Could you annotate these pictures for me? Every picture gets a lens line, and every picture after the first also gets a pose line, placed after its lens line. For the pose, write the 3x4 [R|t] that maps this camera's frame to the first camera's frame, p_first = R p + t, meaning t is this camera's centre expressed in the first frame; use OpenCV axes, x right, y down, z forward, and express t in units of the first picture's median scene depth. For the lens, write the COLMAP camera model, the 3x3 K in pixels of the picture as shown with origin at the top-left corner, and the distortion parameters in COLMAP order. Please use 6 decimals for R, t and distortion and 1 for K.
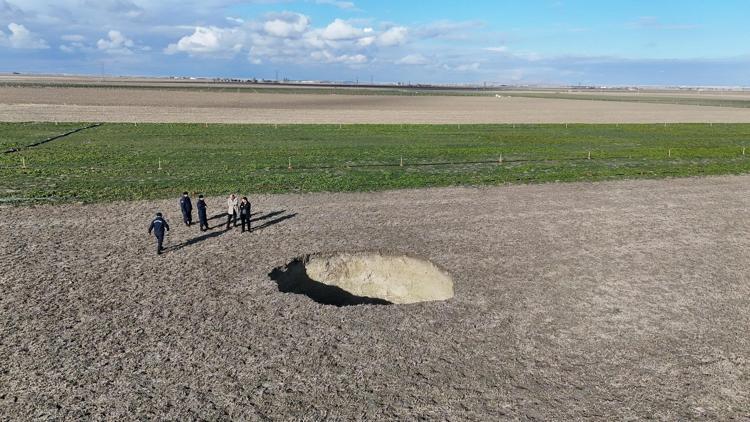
lens RADIAL K [[548.0, 0, 375.0], [0, 548.0, 211.0], [0, 0, 1]] dist [0.071891, -0.064067]
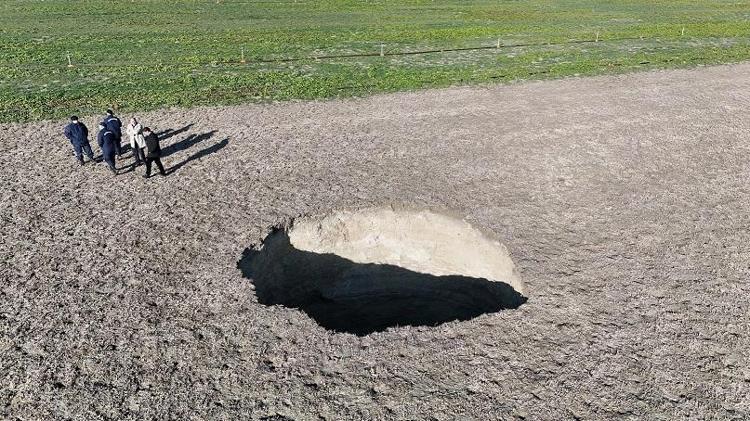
lens RADIAL K [[548.0, 0, 375.0], [0, 548.0, 210.5], [0, 0, 1]] dist [0.071891, -0.064067]
pose [[0.996267, -0.037746, 0.077637, -0.067418], [0.019943, 0.975648, 0.218432, -0.073514], [-0.083991, -0.216068, 0.972759, 0.309847]]
